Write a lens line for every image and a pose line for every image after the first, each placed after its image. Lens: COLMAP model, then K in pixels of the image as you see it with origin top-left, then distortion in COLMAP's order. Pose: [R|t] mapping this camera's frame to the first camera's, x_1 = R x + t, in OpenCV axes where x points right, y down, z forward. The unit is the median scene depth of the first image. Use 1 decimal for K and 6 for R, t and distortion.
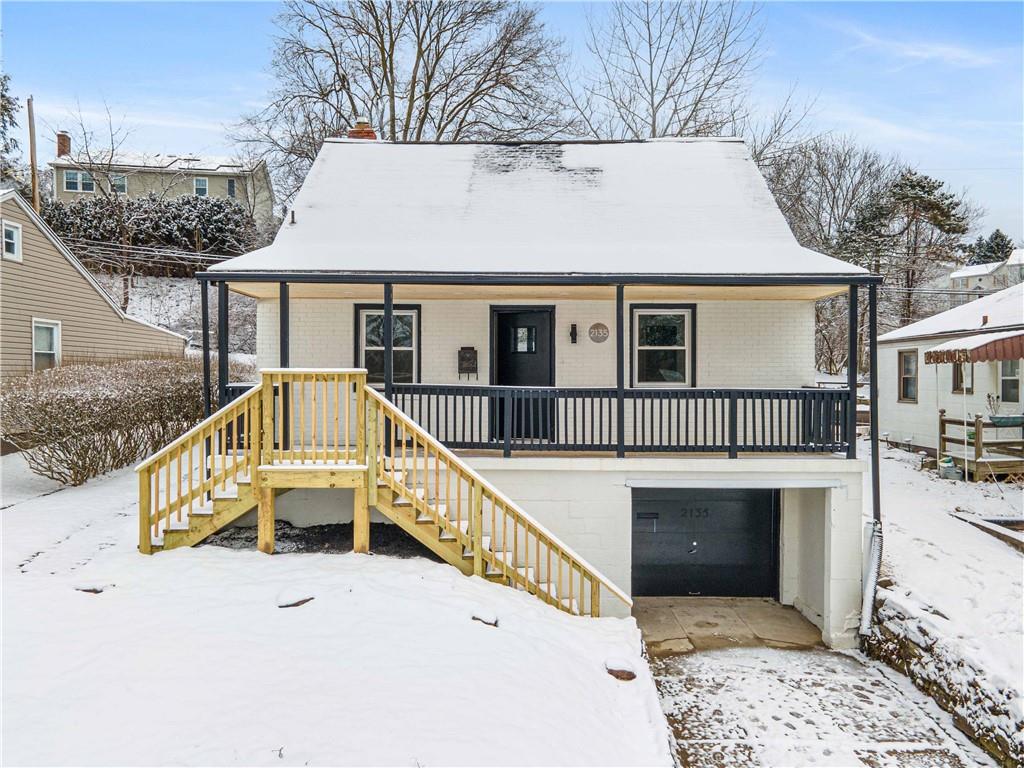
lens RADIAL K [[753.6, 0, 517.3], [0, 753.6, 384.0], [0, 0, 1]] dist [0.054966, 0.014890]
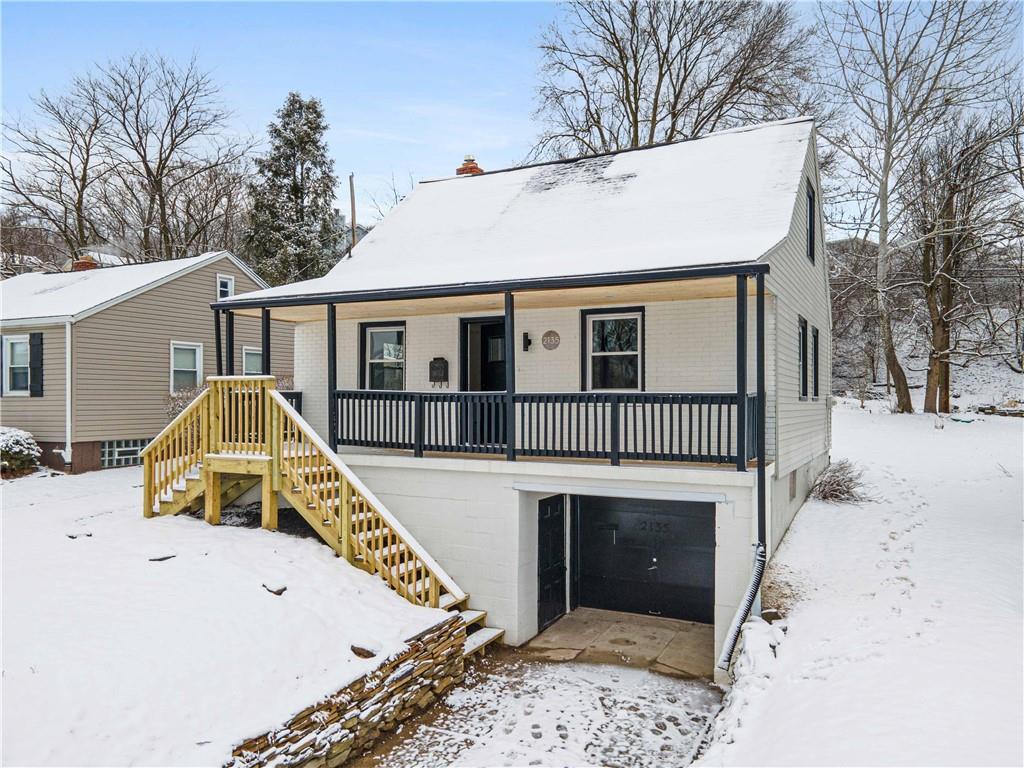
lens RADIAL K [[753.6, 0, 522.9], [0, 753.6, 385.9], [0, 0, 1]] dist [0.054966, 0.014890]
pose [[0.893256, -0.008560, -0.449467, 0.600550], [-0.003569, 0.999652, -0.026131, 0.023027], [0.449534, 0.024946, 0.892915, 0.093653]]
